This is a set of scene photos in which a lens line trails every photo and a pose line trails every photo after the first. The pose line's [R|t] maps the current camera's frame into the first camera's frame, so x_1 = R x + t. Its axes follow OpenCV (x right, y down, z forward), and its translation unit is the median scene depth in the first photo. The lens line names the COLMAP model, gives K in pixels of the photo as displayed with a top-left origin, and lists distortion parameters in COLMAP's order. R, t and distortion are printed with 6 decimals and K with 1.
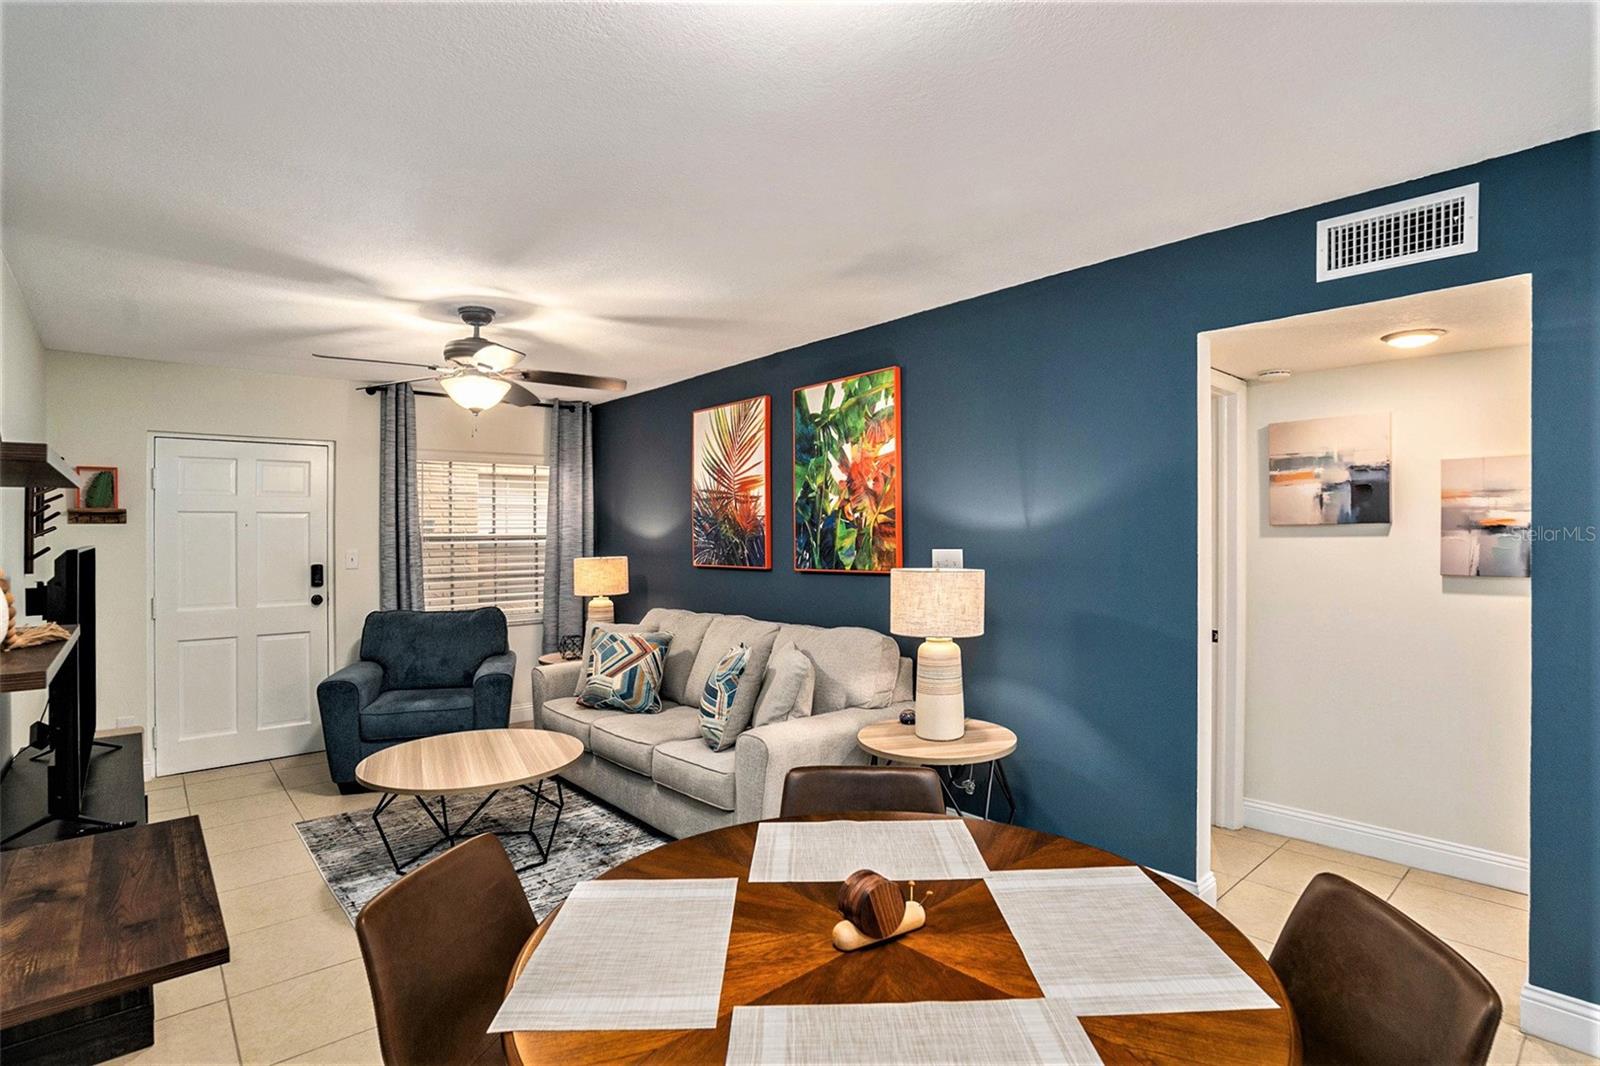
lens RADIAL K [[772.0, 0, 803.4], [0, 772.0, 529.0], [0, 0, 1]] dist [-0.056708, 0.000306]
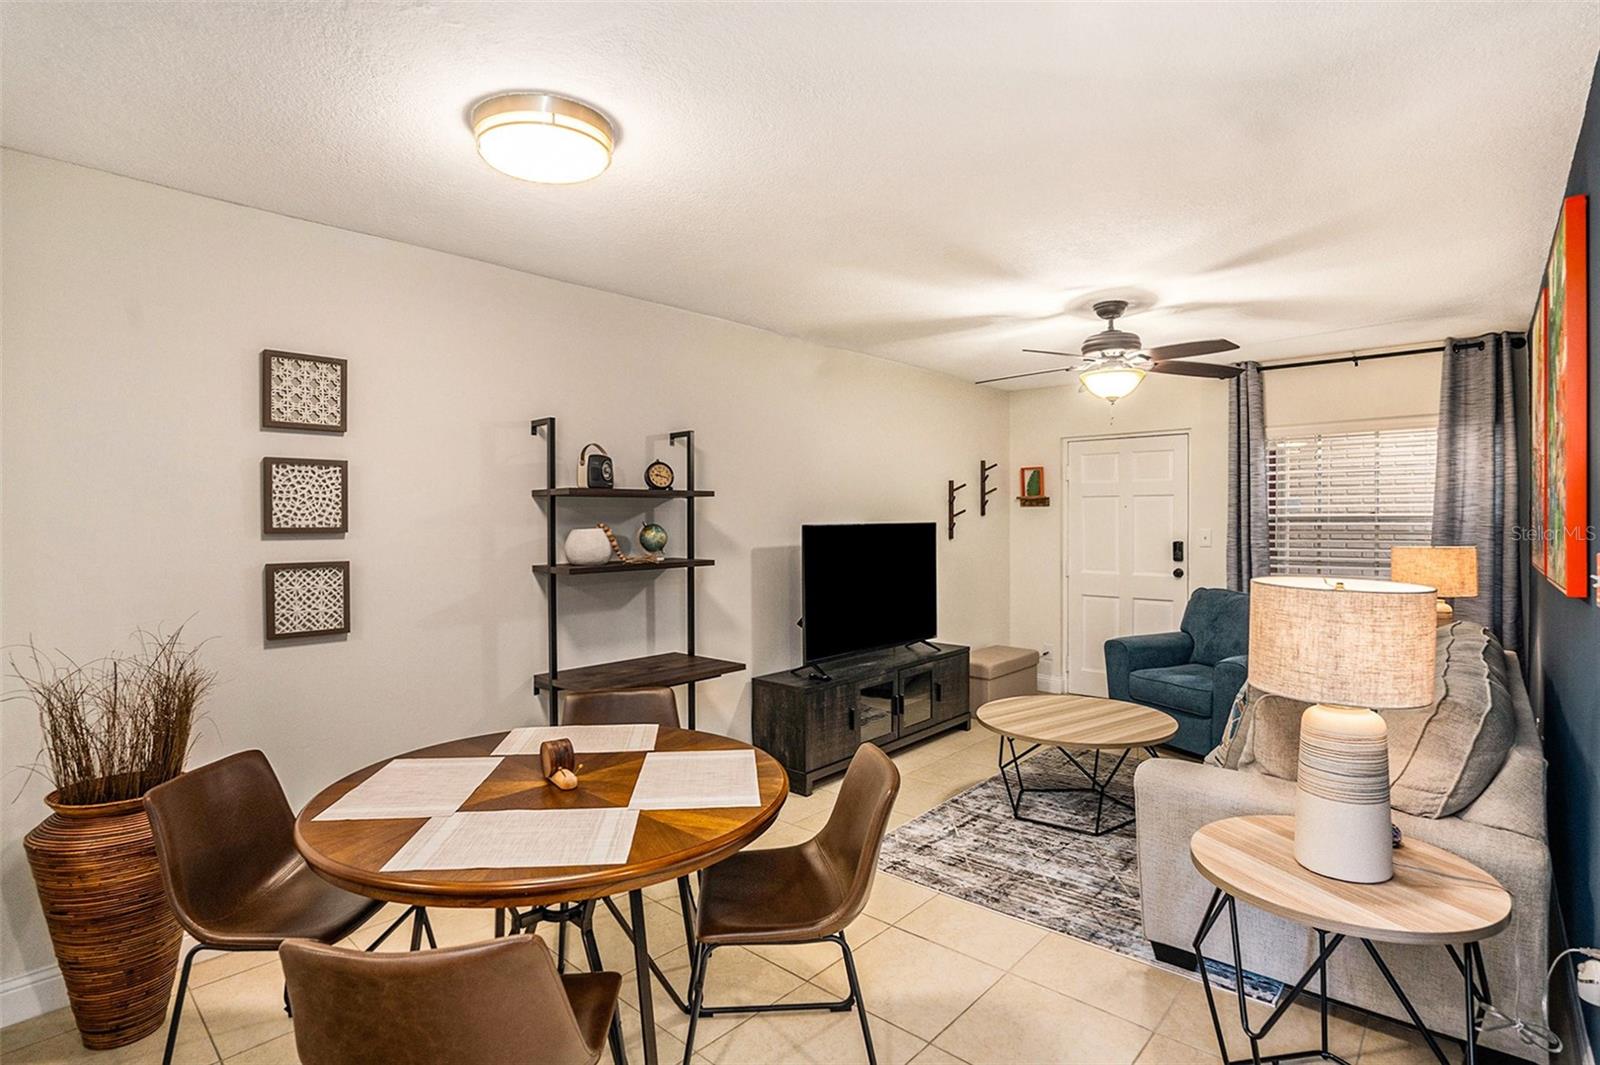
lens RADIAL K [[772.0, 0, 803.4], [0, 772.0, 528.5], [0, 0, 1]] dist [-0.056708, 0.000306]
pose [[0.100586, 0.022000, -0.994685, 0.484878], [0.010793, 0.999673, 0.023201, -0.004748], [0.994870, -0.013069, 0.100316, 0.385056]]
